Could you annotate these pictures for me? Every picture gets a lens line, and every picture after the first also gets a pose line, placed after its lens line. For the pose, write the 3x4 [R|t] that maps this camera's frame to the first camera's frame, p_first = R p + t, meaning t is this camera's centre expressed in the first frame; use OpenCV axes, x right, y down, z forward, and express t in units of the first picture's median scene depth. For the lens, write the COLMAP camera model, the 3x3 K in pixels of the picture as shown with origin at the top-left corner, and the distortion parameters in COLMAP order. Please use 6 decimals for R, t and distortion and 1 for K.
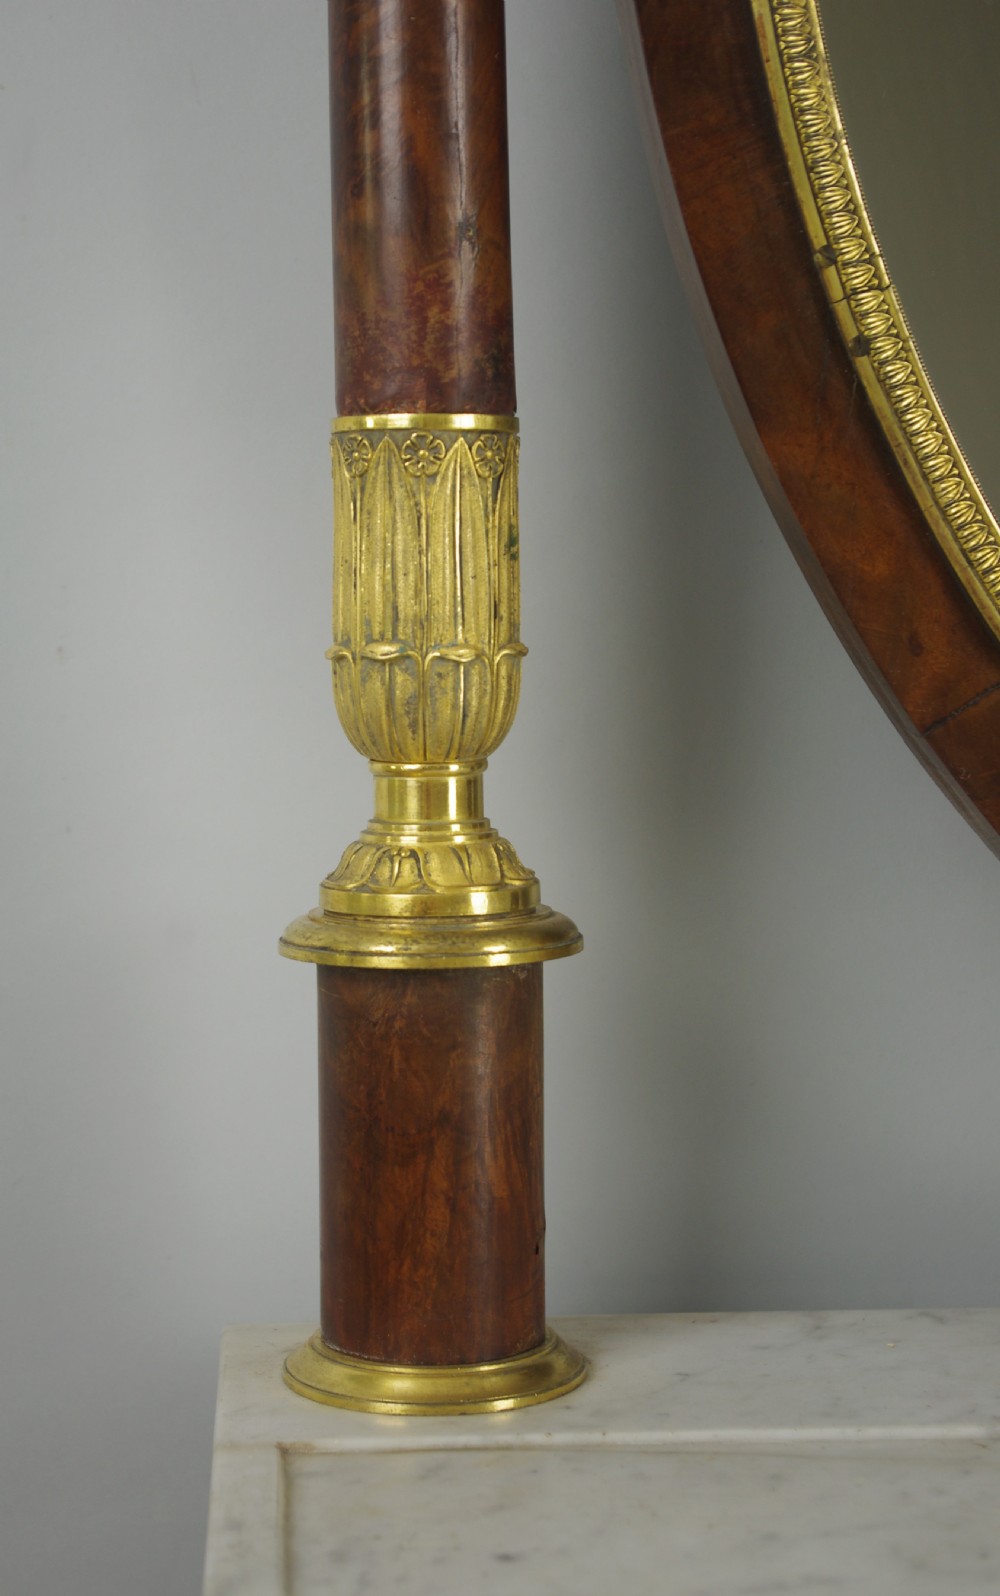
lens RADIAL K [[2930.1, 0, 448.4], [0, 2930.1, 834.1], [0, 0, 1]] dist [0.026152, 0.000000]
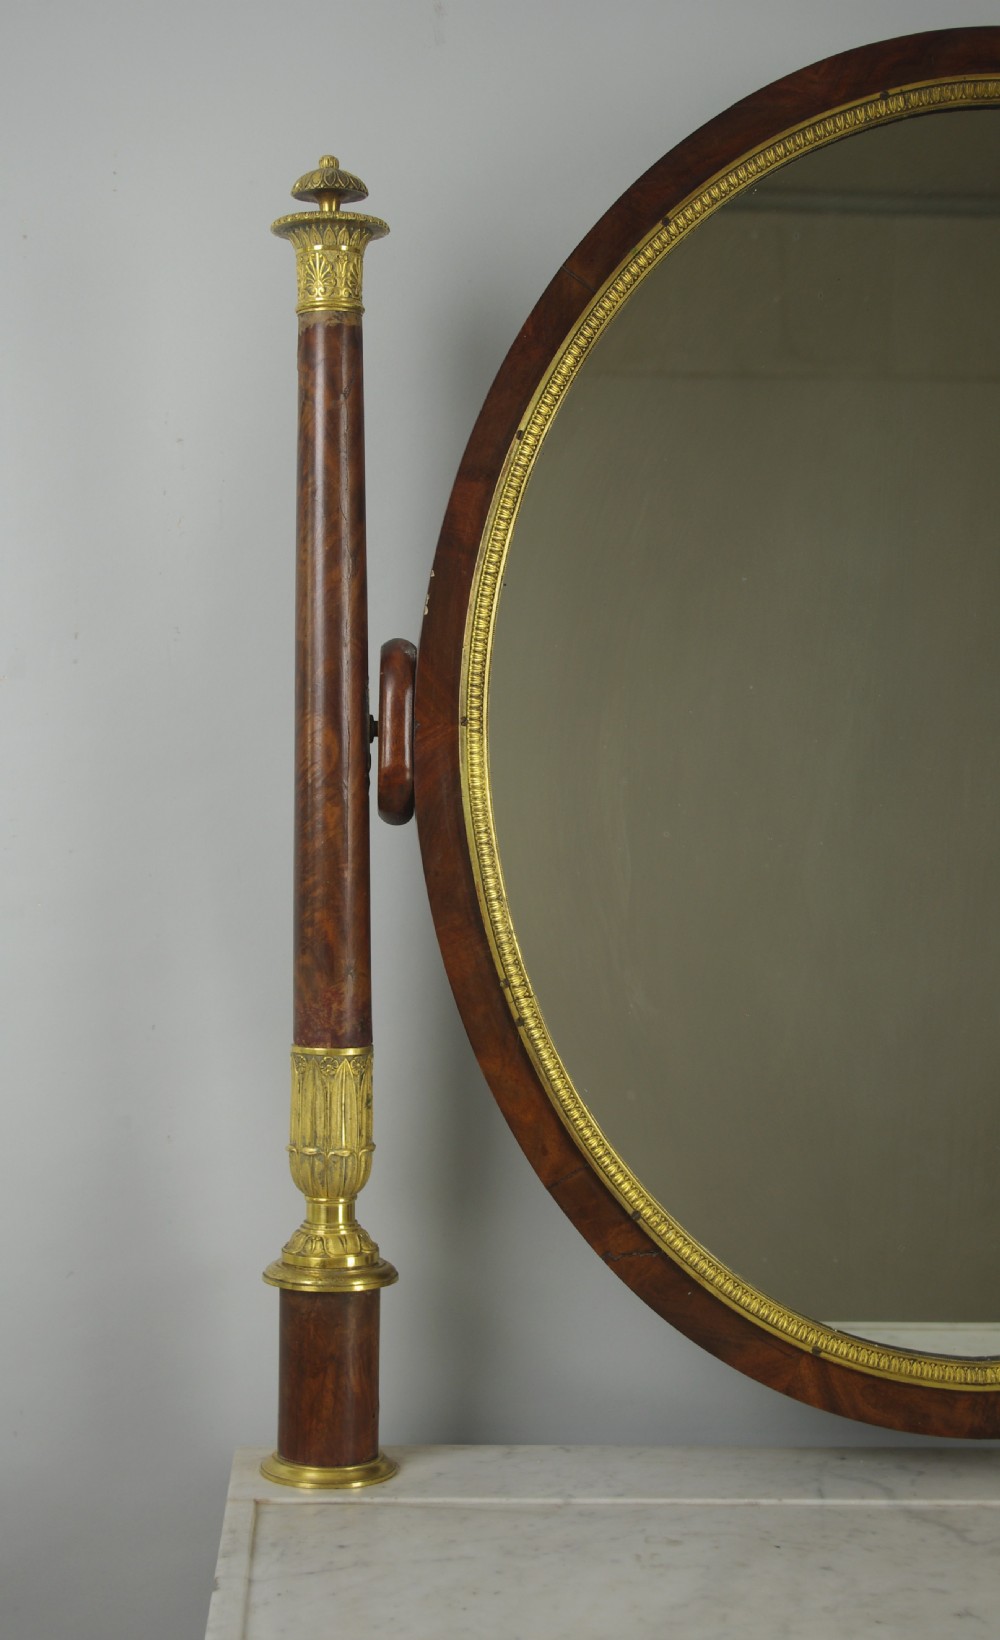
lens RADIAL K [[2468.2, 0, 462.4], [0, 2468.2, 808.0], [0, 0, 1]] dist [-0.042739, 0.000000]
pose [[0.999755, 0.019410, -0.010600, 0.111582], [-0.020232, 0.996265, -0.083949, -0.169064], [0.008931, 0.084143, 0.996414, -0.938994]]
